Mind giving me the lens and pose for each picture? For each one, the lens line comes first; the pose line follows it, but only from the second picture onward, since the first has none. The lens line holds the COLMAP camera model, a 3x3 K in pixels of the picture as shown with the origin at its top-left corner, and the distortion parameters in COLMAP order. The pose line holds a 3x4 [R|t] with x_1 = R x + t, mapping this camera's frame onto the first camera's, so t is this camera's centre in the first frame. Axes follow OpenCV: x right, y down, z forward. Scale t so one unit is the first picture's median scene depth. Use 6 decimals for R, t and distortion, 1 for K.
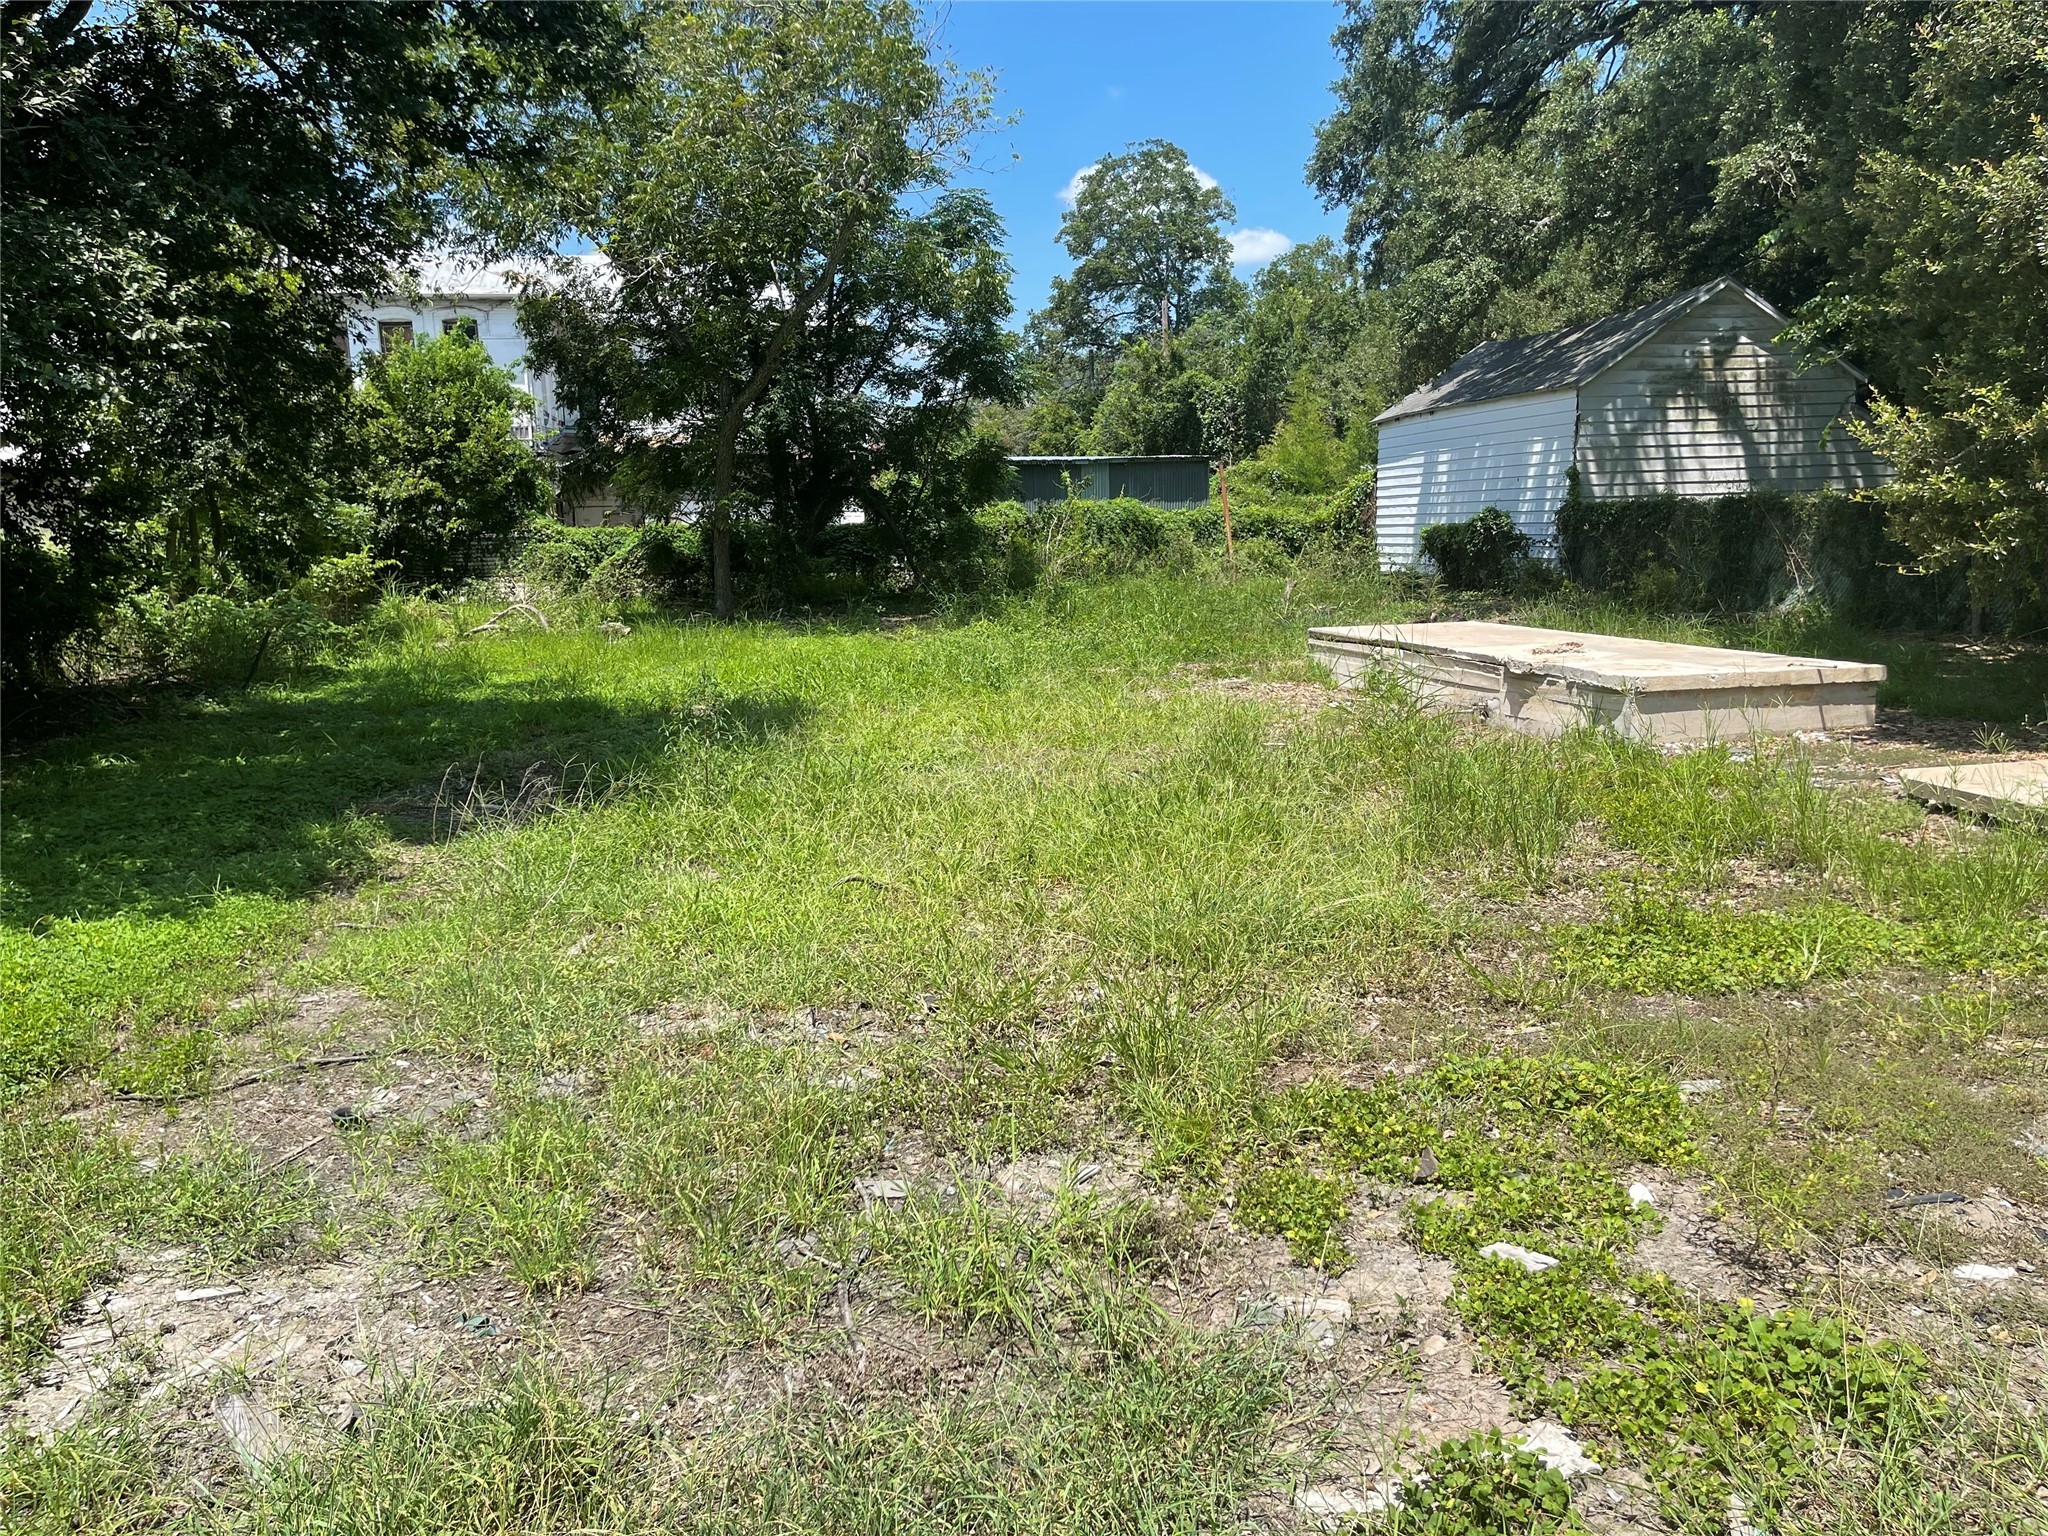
lens RADIAL K [[1535.2, 0, 1015.7], [0, 1535.2, 778.6], [0, 0, 1]] dist [0.101234, -0.140277]
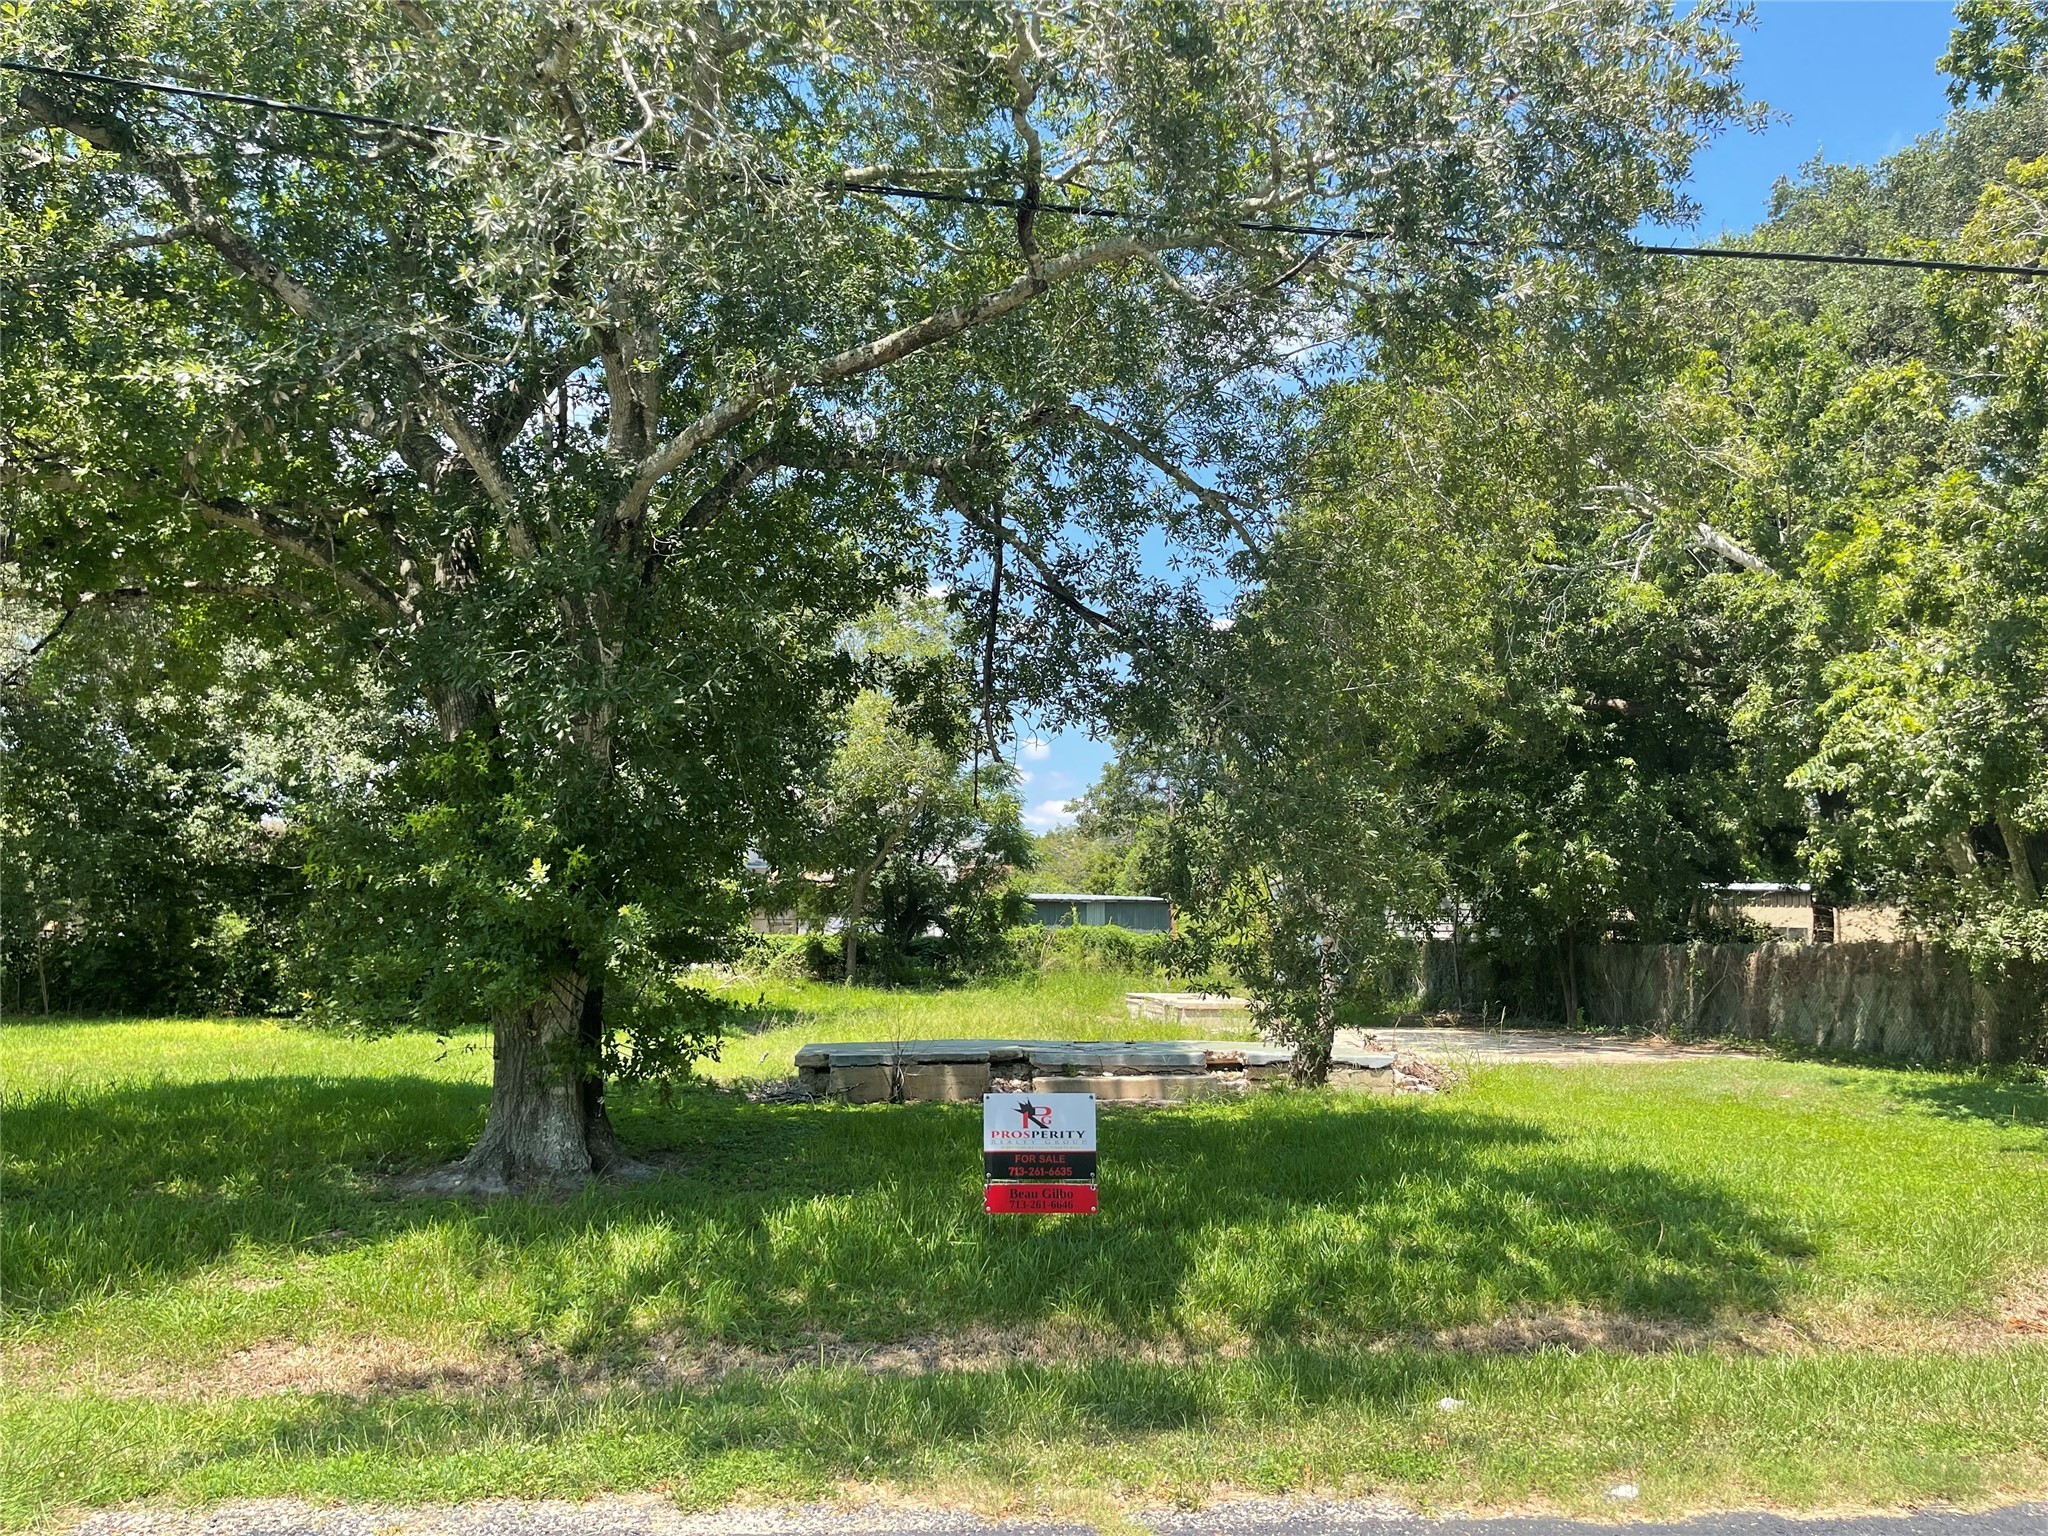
lens RADIAL K [[1535.2, 0, 1015.7], [0, 1535.2, 778.6], [0, 0, 1]] dist [0.101234, -0.140277]
pose [[0.996613, 0.024013, -0.078651, 0.110417], [-0.043955, 0.963877, -0.262695, 0.100651], [0.069501, 0.265263, 0.961668, -0.624466]]
